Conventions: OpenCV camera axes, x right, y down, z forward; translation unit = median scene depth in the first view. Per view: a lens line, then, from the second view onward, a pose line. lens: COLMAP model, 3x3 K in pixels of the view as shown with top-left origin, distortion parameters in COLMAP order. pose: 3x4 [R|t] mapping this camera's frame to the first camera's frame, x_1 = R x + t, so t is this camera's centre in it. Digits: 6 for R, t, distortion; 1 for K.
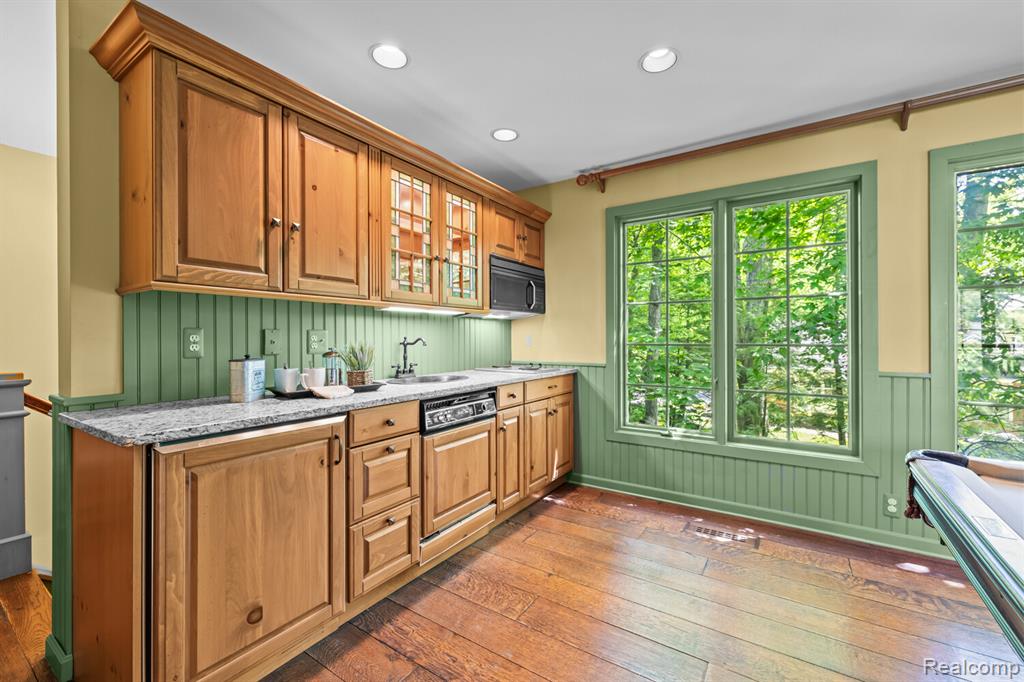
lens RADIAL K [[428.5, 0, 516.6], [0, 428.5, 336.3], [0, 0, 1]] dist [0.003234, -0.000227]
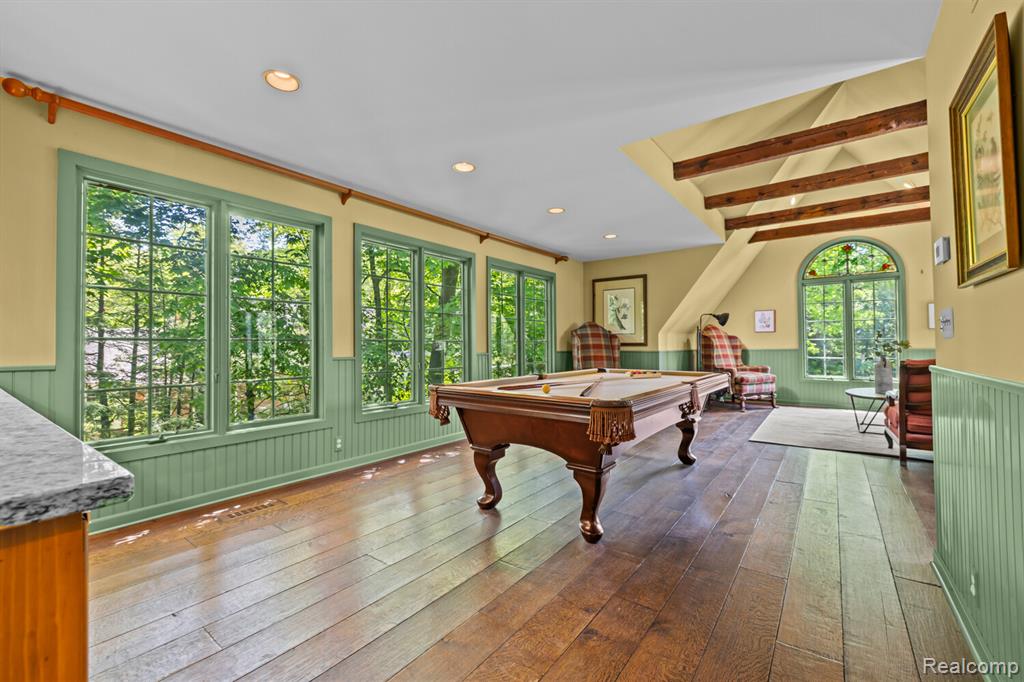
lens RADIAL K [[428.5, 0, 515.2], [0, 428.5, 340.5], [0, 0, 1]] dist [0.003234, -0.000227]
pose [[0.056457, 0.013380, 0.998315, -0.612122], [0.001557, 0.999908, -0.013489, 0.042662], [-0.998404, 0.002316, 0.056431, 0.267769]]
